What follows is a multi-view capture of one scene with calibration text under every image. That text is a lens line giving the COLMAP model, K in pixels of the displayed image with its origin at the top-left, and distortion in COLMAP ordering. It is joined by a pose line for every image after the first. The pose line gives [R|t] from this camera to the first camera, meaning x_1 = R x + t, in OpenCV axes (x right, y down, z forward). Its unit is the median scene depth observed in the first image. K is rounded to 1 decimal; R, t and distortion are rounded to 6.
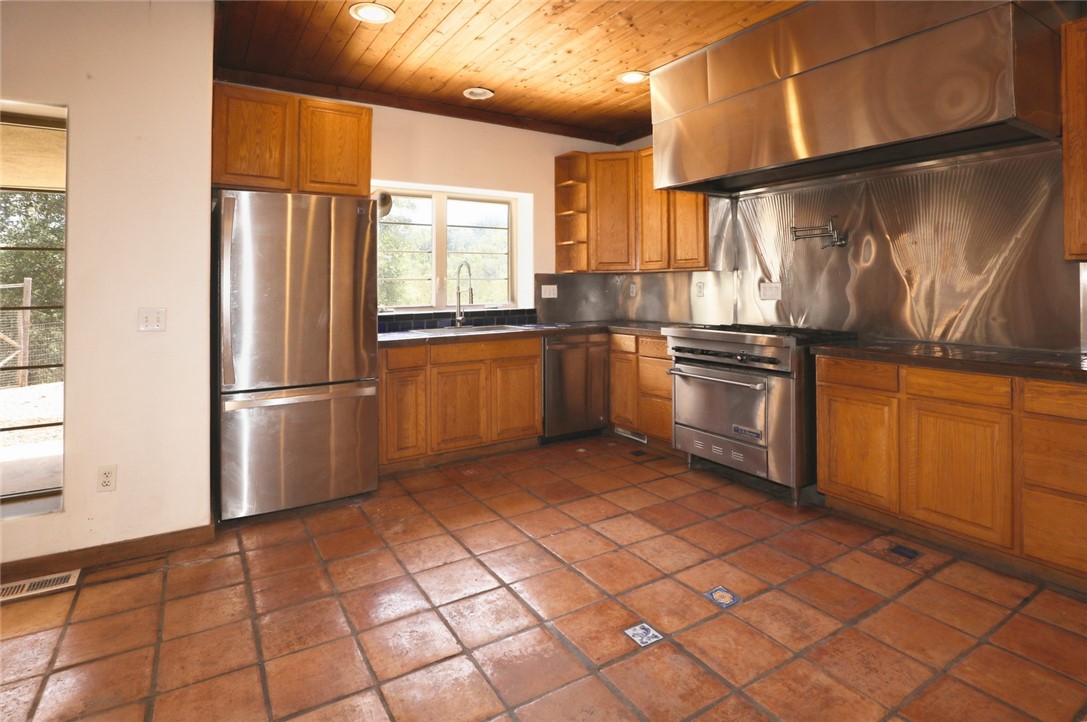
lens RADIAL K [[561.1, 0, 543.2], [0, 561.1, 273.5], [0, 0, 1]] dist [-0.018784, 0.000772]
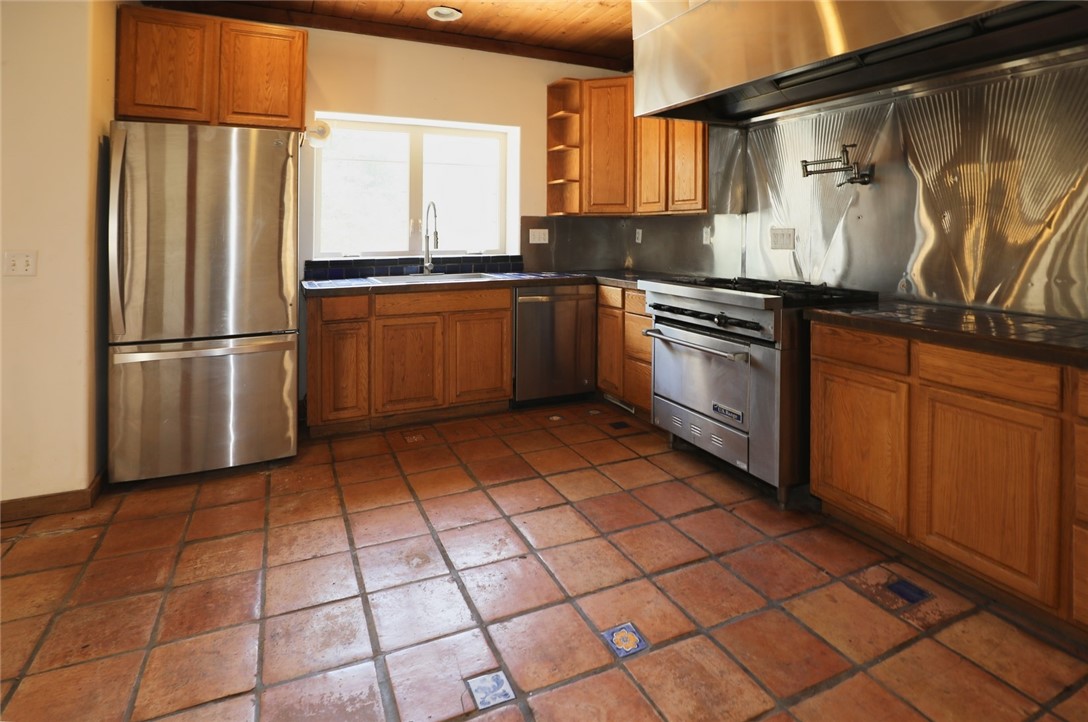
lens RADIAL K [[569.6, 0, 542.7], [0, 569.6, 224.8], [0, 0, 1]] dist [-0.013987, -0.000343]
pose [[0.991493, 0.007769, -0.129925, 0.214529], [-0.006092, 0.999893, 0.013297, 0.002534], [0.130014, -0.012392, 0.991435, 0.157665]]
